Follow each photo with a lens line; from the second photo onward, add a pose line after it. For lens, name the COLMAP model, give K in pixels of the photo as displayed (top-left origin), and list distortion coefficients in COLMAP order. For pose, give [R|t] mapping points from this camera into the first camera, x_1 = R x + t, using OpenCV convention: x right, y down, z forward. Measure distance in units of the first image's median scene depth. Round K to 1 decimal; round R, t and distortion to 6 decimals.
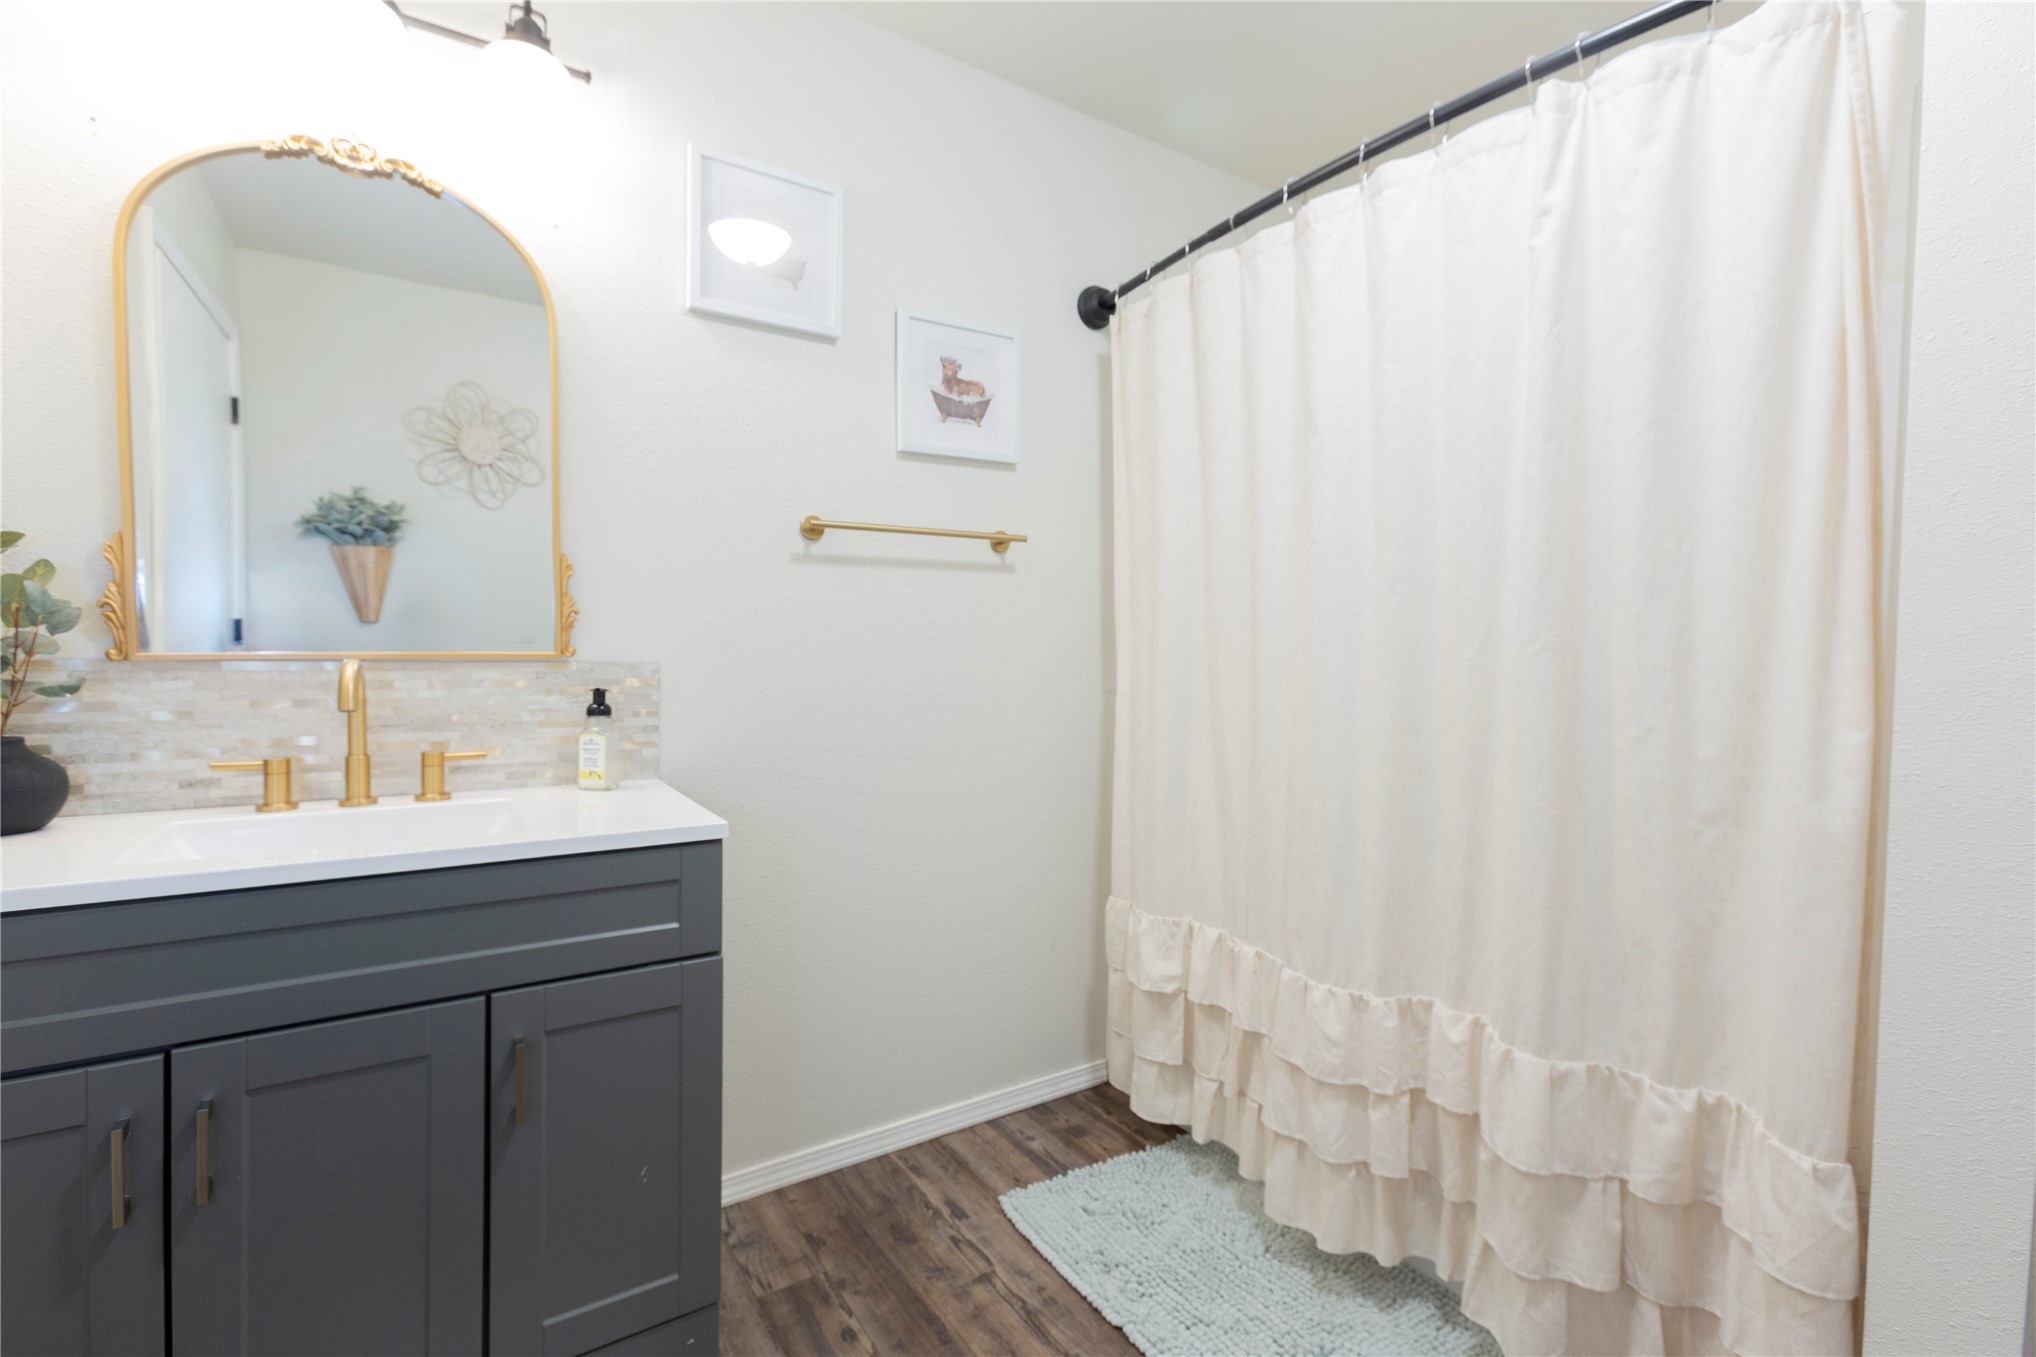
lens RADIAL K [[896.2, 0, 1023.0], [0, 896.2, 670.9], [0, 0, 1]] dist [-0.001883, 0.000932]
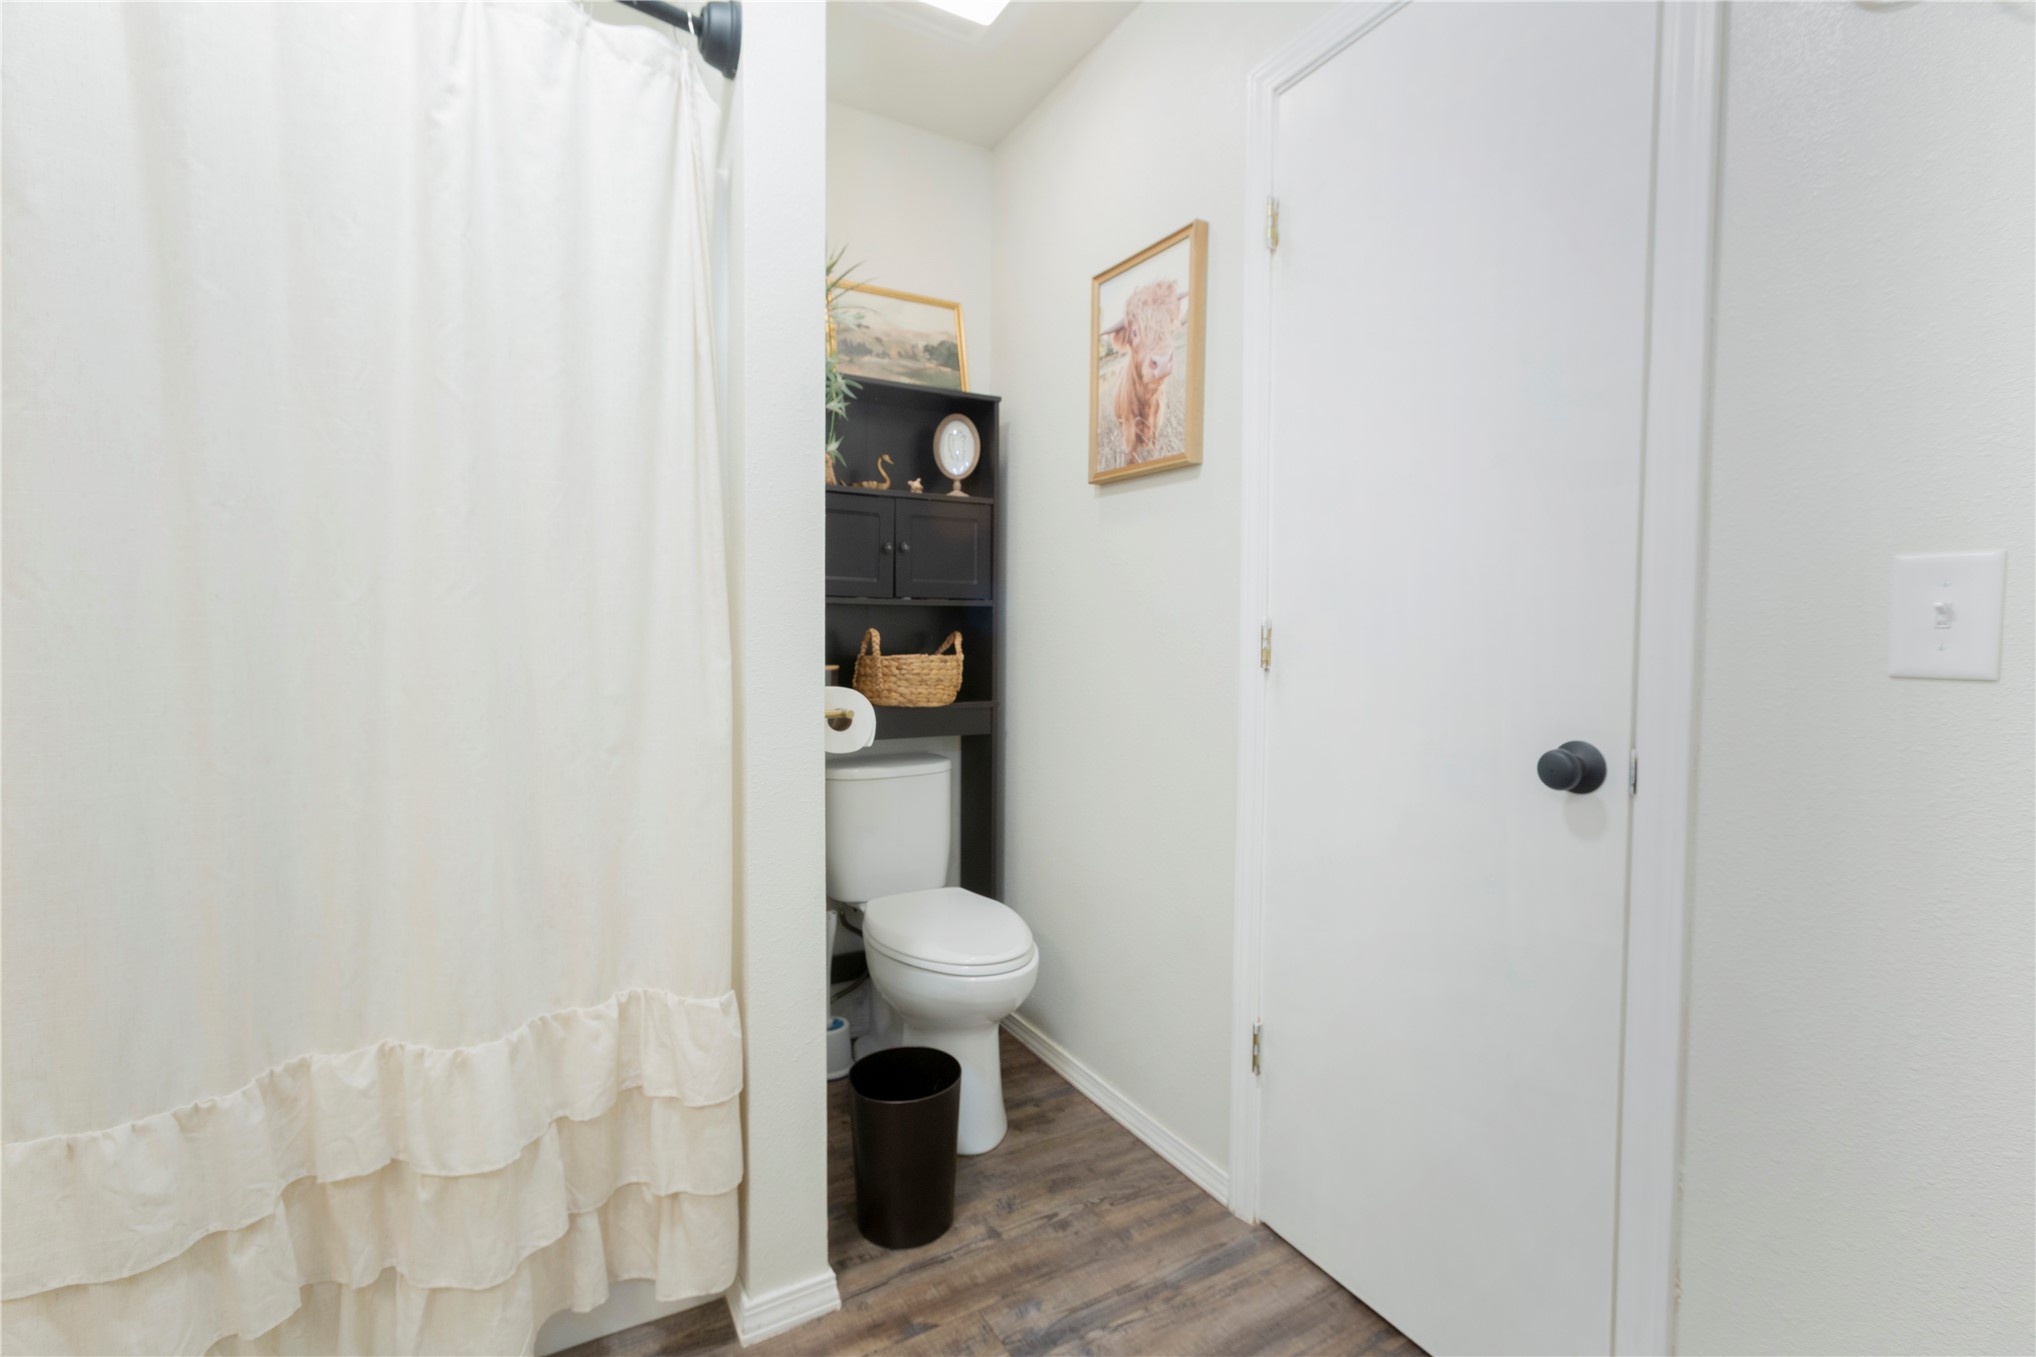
lens RADIAL K [[896.2, 0, 1023.0], [0, 896.2, 670.9], [0, 0, 1]] dist [-0.001883, 0.000932]
pose [[0.060438, -0.053754, 0.996724, -0.277605], [0.025098, 0.998315, 0.052318, 0.021135], [-0.997856, 0.021854, 0.061685, 0.394868]]
